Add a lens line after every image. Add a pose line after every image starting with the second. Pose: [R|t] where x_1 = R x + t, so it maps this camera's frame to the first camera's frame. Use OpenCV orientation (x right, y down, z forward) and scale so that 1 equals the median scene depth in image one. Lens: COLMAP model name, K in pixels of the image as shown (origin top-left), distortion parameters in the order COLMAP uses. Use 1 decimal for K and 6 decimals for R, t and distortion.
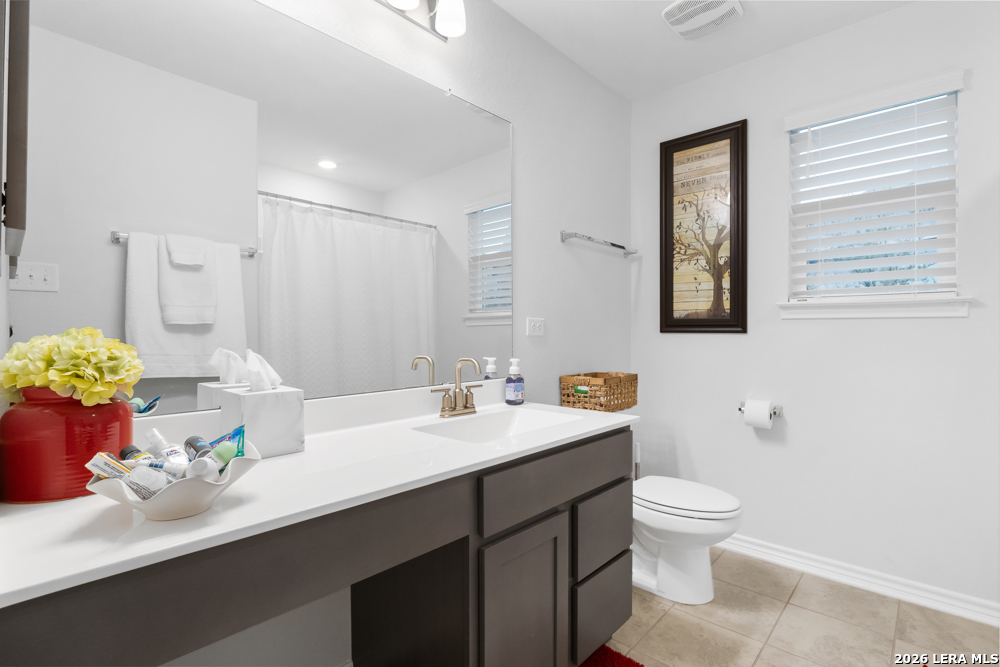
lens RADIAL K [[515.2, 0, 501.0], [0, 515.2, 333.6], [0, 0, 1]] dist [0.000460, 0.000016]
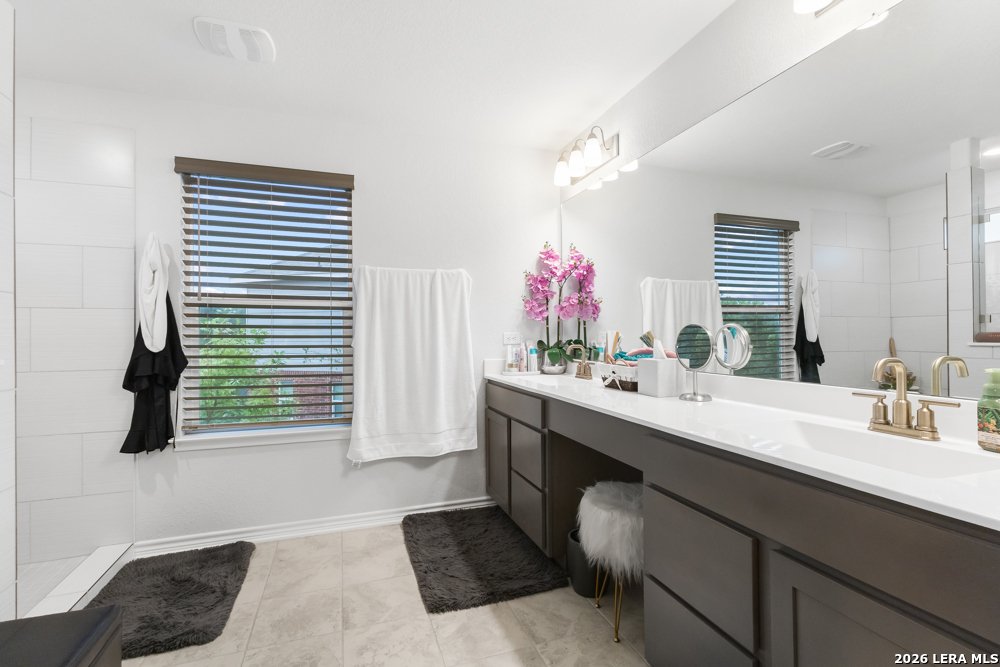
lens RADIAL K [[460.0, 0, 499.4], [0, 460.0, 331.8], [0, 0, 1]] dist [0.001609, 0.000160]
pose [[-0.412042, 0.002094, -0.911163, 0.781824], [0.009041, 0.999958, -0.001790, 0.003572], [0.911120, -0.008975, -0.412043, 0.754135]]
